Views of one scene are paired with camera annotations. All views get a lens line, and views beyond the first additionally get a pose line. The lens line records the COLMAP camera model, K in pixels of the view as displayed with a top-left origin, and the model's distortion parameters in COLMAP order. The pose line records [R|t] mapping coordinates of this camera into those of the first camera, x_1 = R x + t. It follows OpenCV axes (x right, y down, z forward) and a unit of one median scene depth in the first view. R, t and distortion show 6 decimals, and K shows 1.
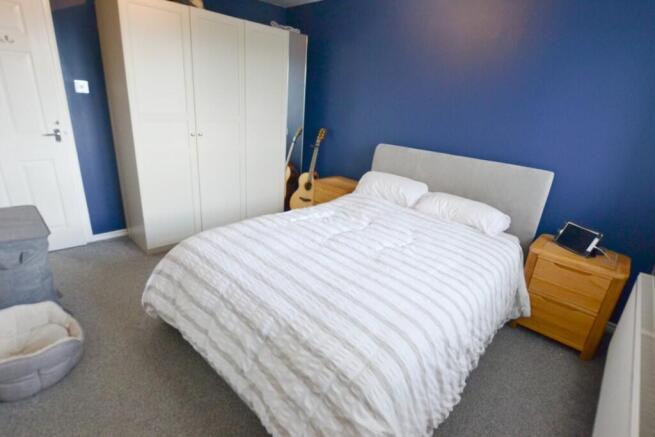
lens RADIAL K [[327.5, 0, 323.9], [0, 327.5, 219.8], [0, 0, 1]] dist [-0.026509, 0.002351]
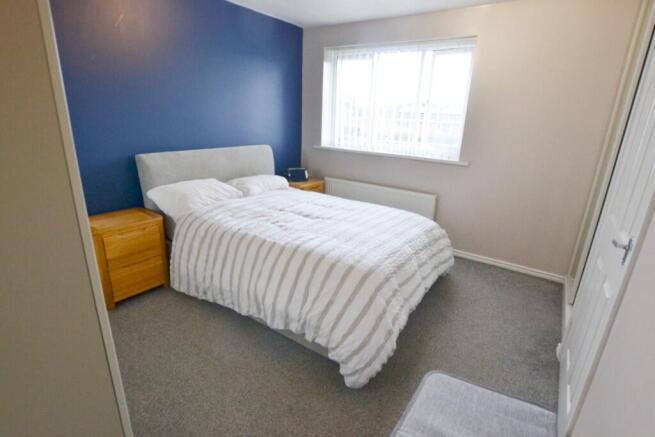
lens RADIAL K [[327.5, 0, 324.8], [0, 327.5, 218.6], [0, 0, 1]] dist [-0.026509, 0.002351]
pose [[-0.147601, -0.370453, 0.917049, -1.181078], [0.281114, 0.873250, 0.398006, -0.468986], [-0.948256, 0.316542, -0.024754, 1.025190]]
